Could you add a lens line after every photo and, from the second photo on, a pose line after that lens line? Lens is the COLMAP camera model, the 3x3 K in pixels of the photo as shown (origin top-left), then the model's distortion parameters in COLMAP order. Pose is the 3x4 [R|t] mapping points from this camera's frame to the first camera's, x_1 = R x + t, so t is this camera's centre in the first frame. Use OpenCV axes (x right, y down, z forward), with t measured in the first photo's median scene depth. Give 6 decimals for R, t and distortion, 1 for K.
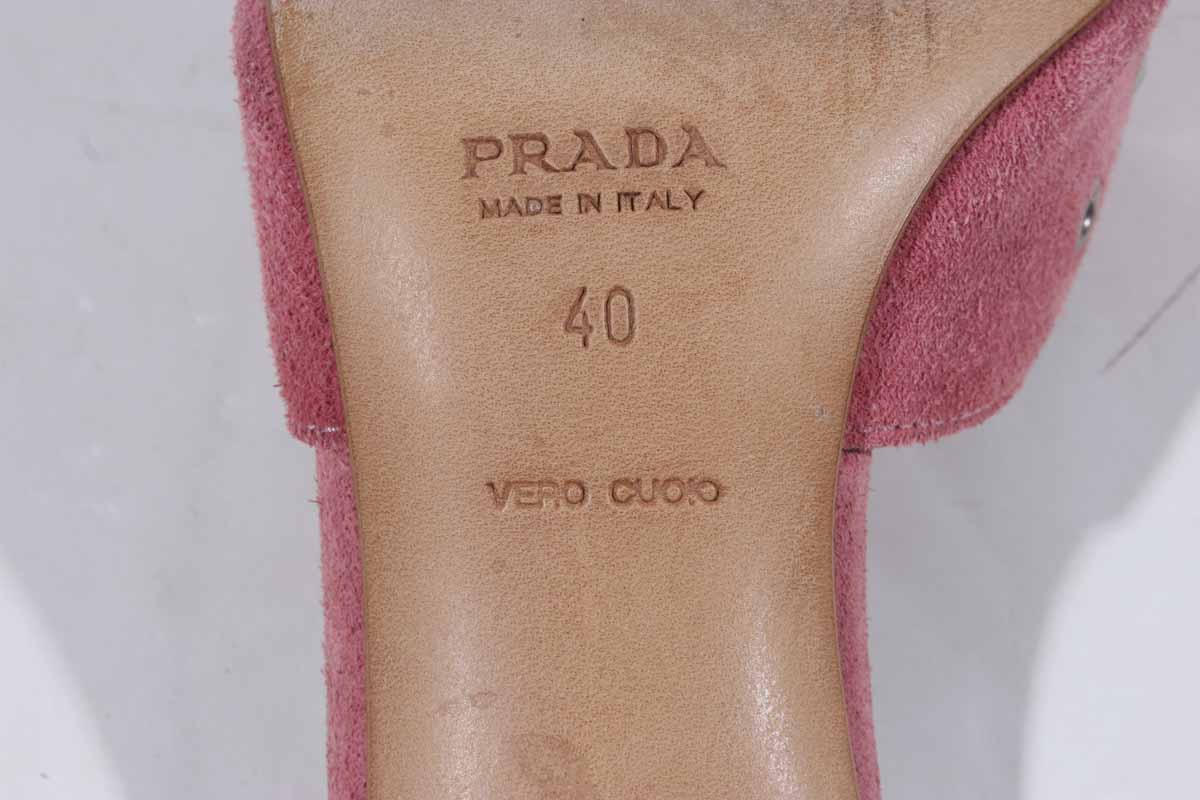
lens RADIAL K [[1748.2, 0, 604.6], [0, 1748.2, 399.3], [0, 0, 1]] dist [0.038240, 0.000000]
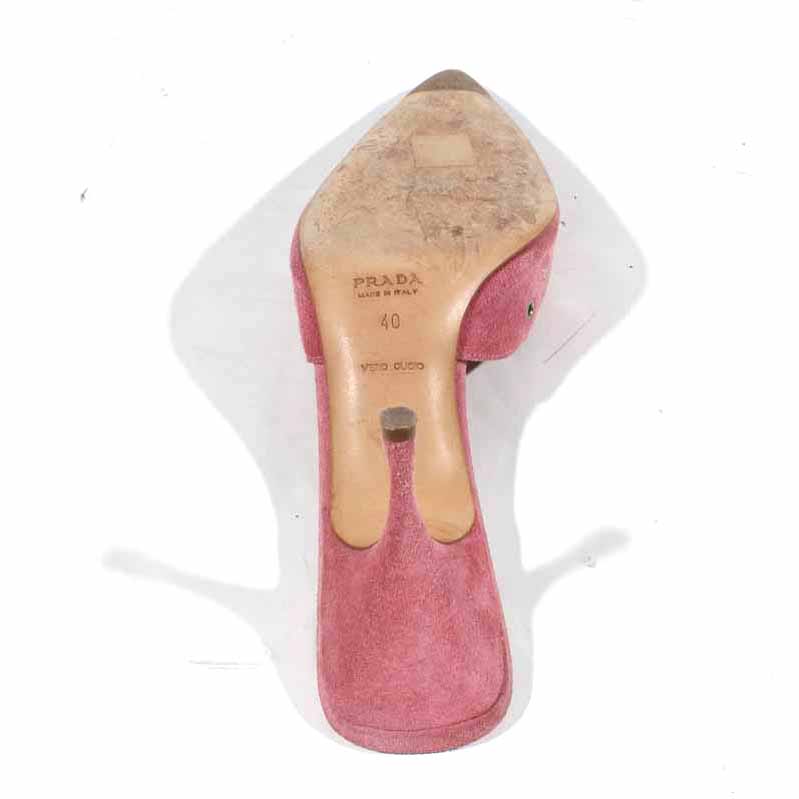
lens RADIAL K [[712.6, 0, 395.9], [0, 712.6, 400.2], [0, 0, 1]] dist [-0.001274, -0.000740]
pose [[0.999747, -0.021403, -0.006925, 0.015634], [0.020533, 0.993967, -0.107744, 0.279551], [0.009190, 0.107575, 0.994155, -0.500714]]
